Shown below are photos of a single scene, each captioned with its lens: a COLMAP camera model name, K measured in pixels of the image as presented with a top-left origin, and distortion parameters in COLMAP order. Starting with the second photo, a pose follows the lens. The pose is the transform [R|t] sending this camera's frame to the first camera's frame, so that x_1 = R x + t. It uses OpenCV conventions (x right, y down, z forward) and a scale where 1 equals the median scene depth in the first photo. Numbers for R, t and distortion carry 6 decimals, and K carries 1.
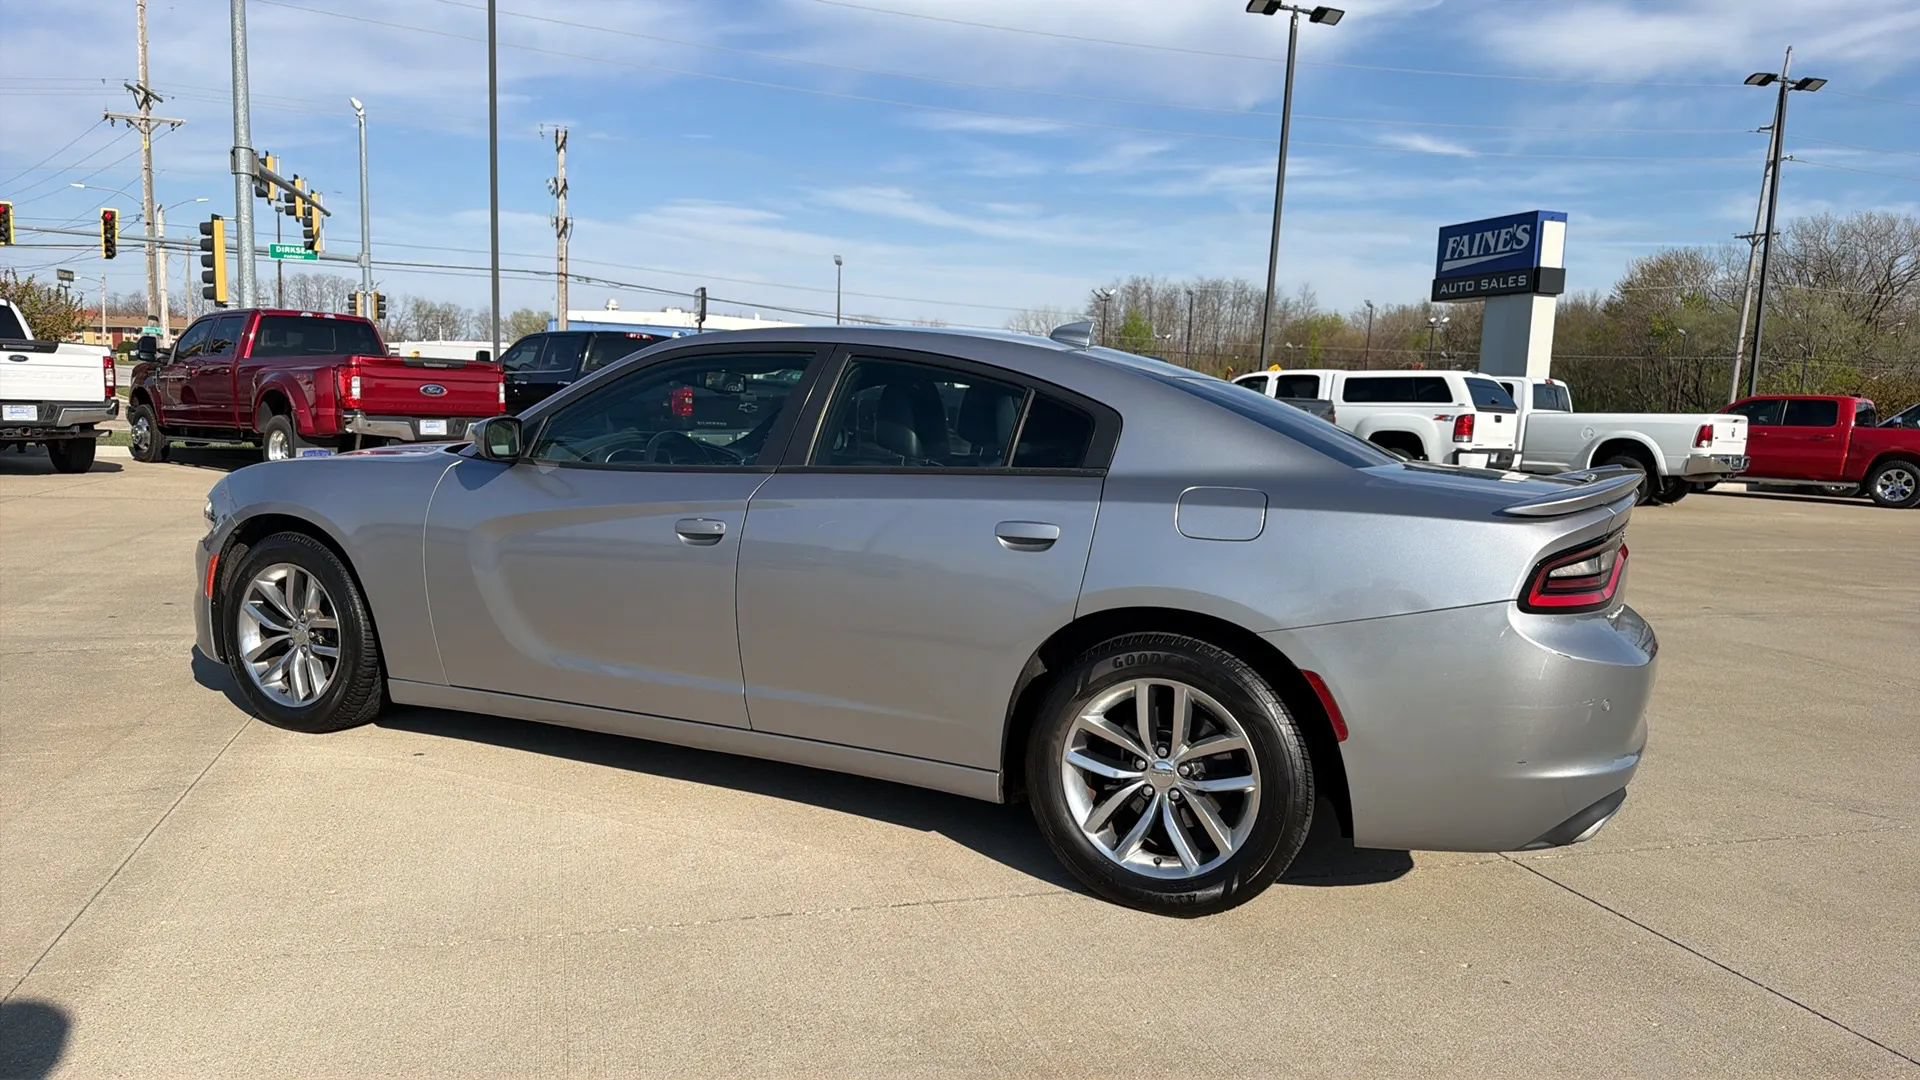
lens RADIAL K [[1298.4, 0, 935.3], [0, 1298.4, 552.1], [0, 0, 1]] dist [0.036304, -0.046805]
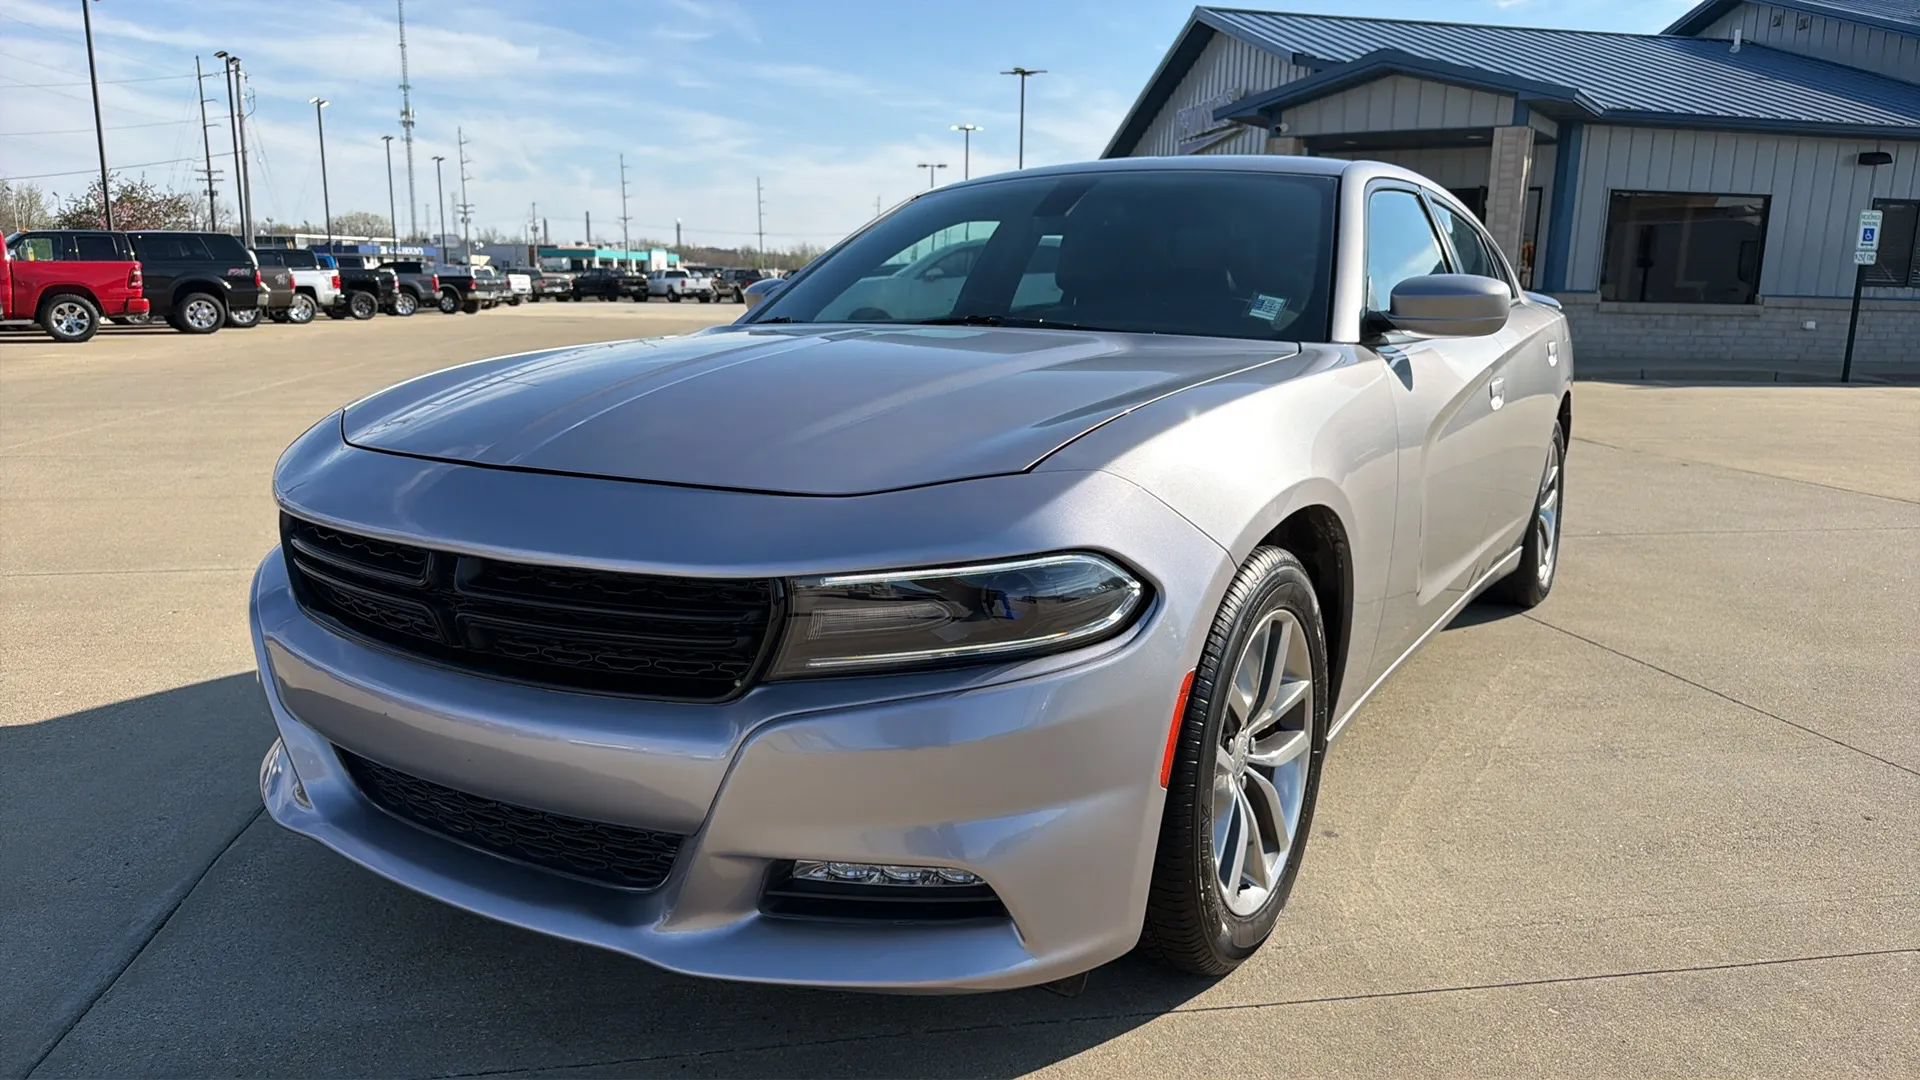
lens RADIAL K [[1298.4, 0, 963.0], [0, 1298.4, 551.1], [0, 0, 1]] dist [0.036304, -0.046805]
pose [[0.108561, -0.232993, 0.966400, -0.164062], [0.109723, 0.969014, 0.221298, -0.022015], [-0.988016, 0.082012, 0.130762, 0.180736]]
